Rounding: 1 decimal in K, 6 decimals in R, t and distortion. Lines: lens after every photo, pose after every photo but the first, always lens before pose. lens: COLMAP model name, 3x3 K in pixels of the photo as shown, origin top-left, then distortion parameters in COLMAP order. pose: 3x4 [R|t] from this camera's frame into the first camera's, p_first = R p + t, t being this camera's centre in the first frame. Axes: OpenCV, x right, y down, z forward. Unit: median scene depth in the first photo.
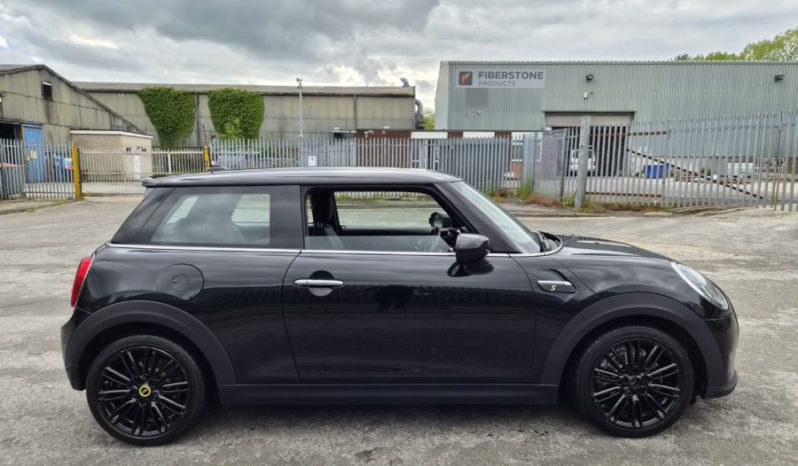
lens RADIAL K [[536.4, 0, 401.5], [0, 536.4, 236.8], [0, 0, 1]] dist [0.051907, -0.034407]
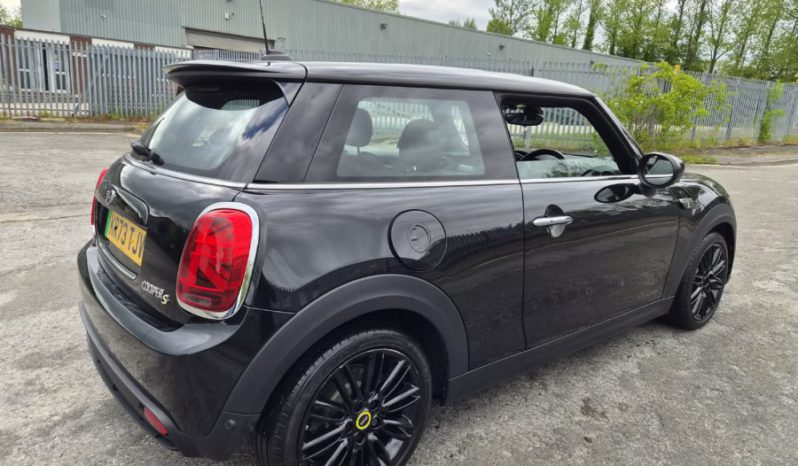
lens RADIAL K [[536.4, 0, 394.1], [0, 536.4, 229.2], [0, 0, 1]] dist [0.051907, -0.034407]
pose [[0.780642, -0.098402, 0.617183, -0.065999], [0.025363, 0.991702, 0.126034, -0.000512], [-0.624463, -0.082734, 0.776660, 0.043264]]
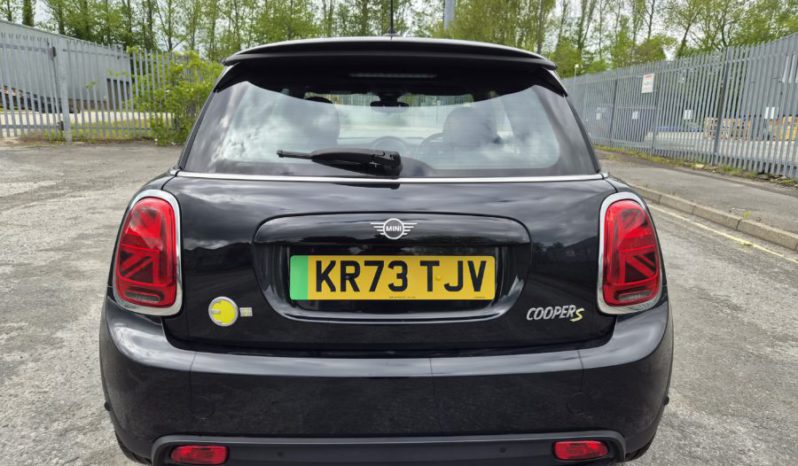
lens RADIAL K [[536.4, 0, 394.5], [0, 536.4, 226.9], [0, 0, 1]] dist [0.051907, -0.034407]
pose [[-0.010032, -0.201967, 0.979341, -0.092848], [0.093209, 0.974937, 0.202013, -0.005566], [-0.995596, 0.093310, 0.009044, 0.104638]]
